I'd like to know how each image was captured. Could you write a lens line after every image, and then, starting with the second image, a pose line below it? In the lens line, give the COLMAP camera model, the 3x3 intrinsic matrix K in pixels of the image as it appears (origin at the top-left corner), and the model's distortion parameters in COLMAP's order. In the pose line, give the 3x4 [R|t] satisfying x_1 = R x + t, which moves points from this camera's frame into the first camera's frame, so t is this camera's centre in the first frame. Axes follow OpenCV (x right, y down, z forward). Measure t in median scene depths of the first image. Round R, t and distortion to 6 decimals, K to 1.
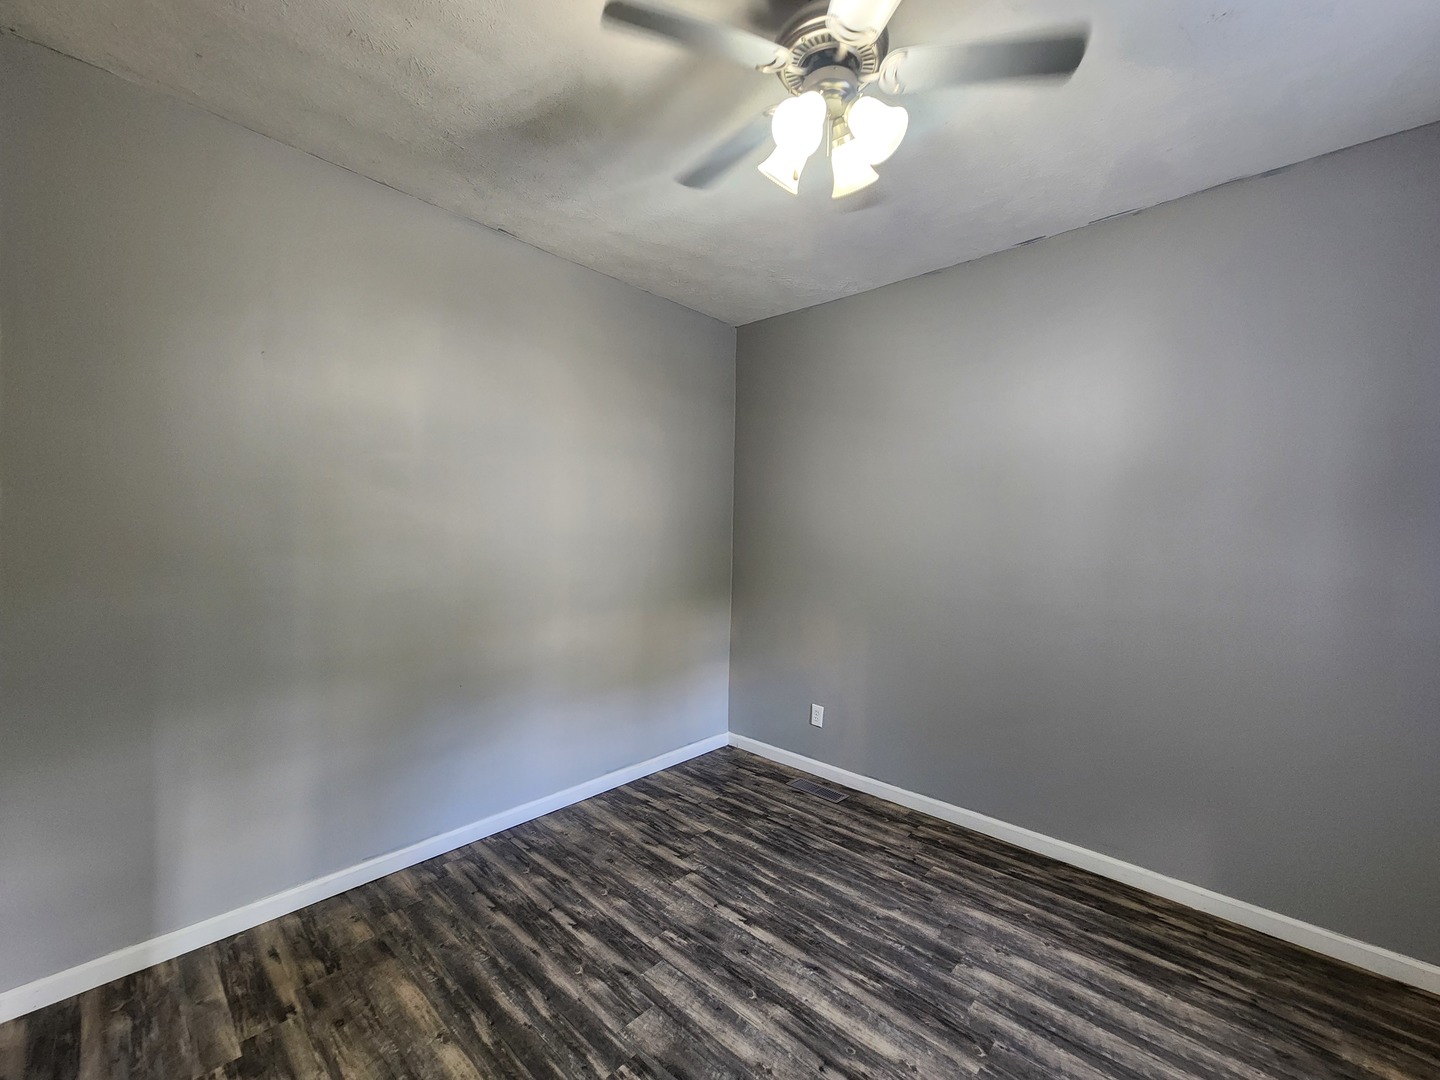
lens RADIAL K [[590.7, 0, 720.0], [0, 590.7, 540.0], [0, 0, 1]] dist [-0.000800, 0.000742]
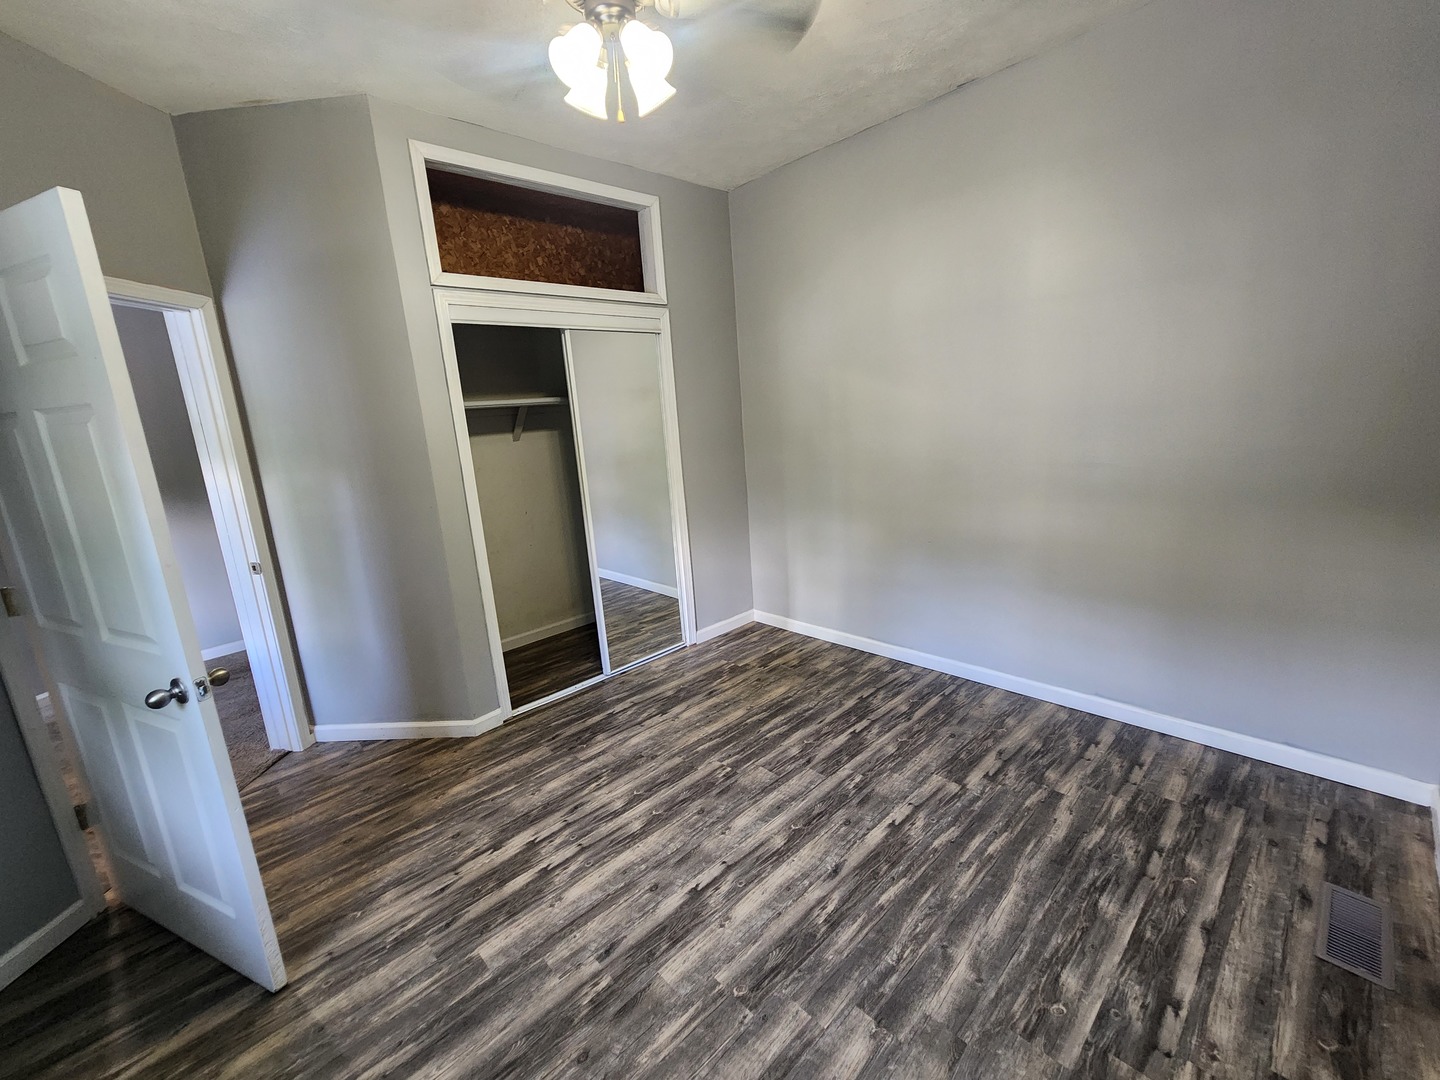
lens RADIAL K [[590.7, 0, 720.0], [0, 590.7, 540.0], [0, 0, 1]] dist [-0.000800, 0.000742]
pose [[-0.060689, 0.202609, -0.977377, 0.897006], [0.055542, 0.978351, 0.199362, -0.025143], [0.996610, -0.042186, -0.070629, 0.782539]]
